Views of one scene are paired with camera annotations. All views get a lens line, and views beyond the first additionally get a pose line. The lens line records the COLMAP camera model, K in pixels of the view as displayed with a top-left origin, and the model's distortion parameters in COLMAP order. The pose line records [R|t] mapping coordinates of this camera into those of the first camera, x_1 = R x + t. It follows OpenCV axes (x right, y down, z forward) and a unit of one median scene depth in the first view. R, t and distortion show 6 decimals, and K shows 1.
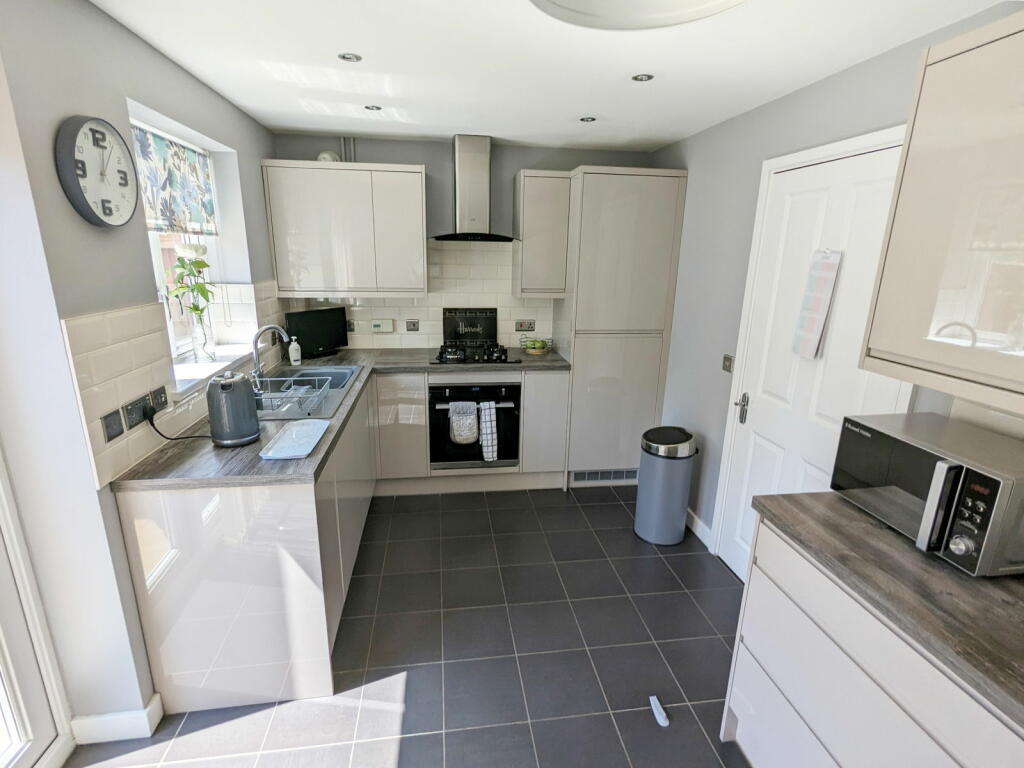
lens RADIAL K [[484.8, 0, 512.0], [0, 484.8, 384.0], [0, 0, 1]] dist [0.001638, -0.000043]
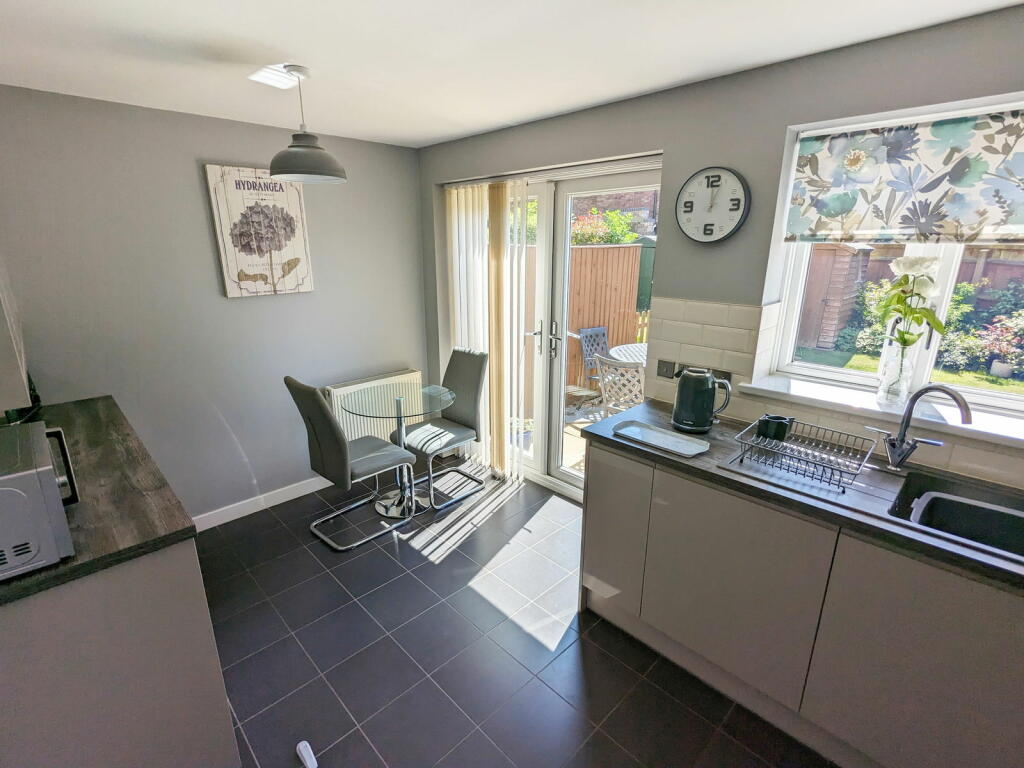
lens RADIAL K [[484.8, 0, 512.0], [0, 484.8, 384.0], [0, 0, 1]] dist [0.001638, -0.000043]
pose [[-0.802178, 0.146688, -0.578786, 0.509480], [-0.173151, 0.870548, 0.460614, -0.522379], [0.571427, 0.469711, -0.672935, 1.832325]]
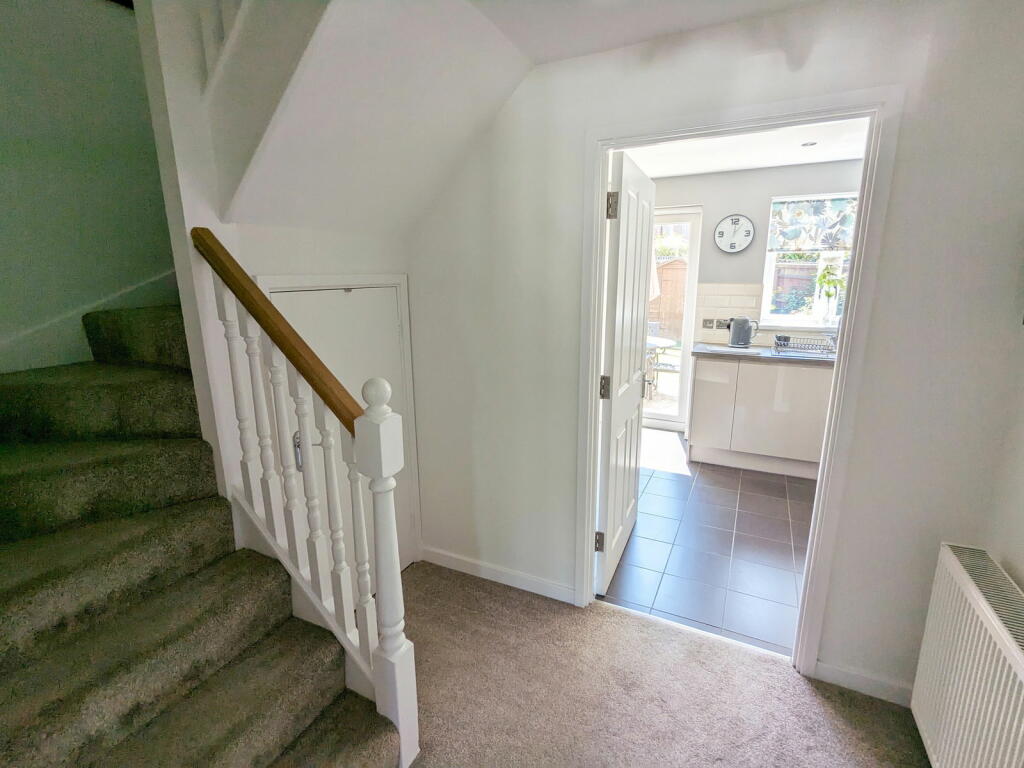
lens RADIAL K [[484.8, 0, 512.0], [0, 484.8, 384.0], [0, 0, 1]] dist [0.001638, -0.000043]
pose [[-0.571111, 0.170339, -0.803005, 2.190917], [-0.218216, 0.911531, 0.348560, -0.334880], [0.791337, 0.374295, -0.483415, 1.623232]]
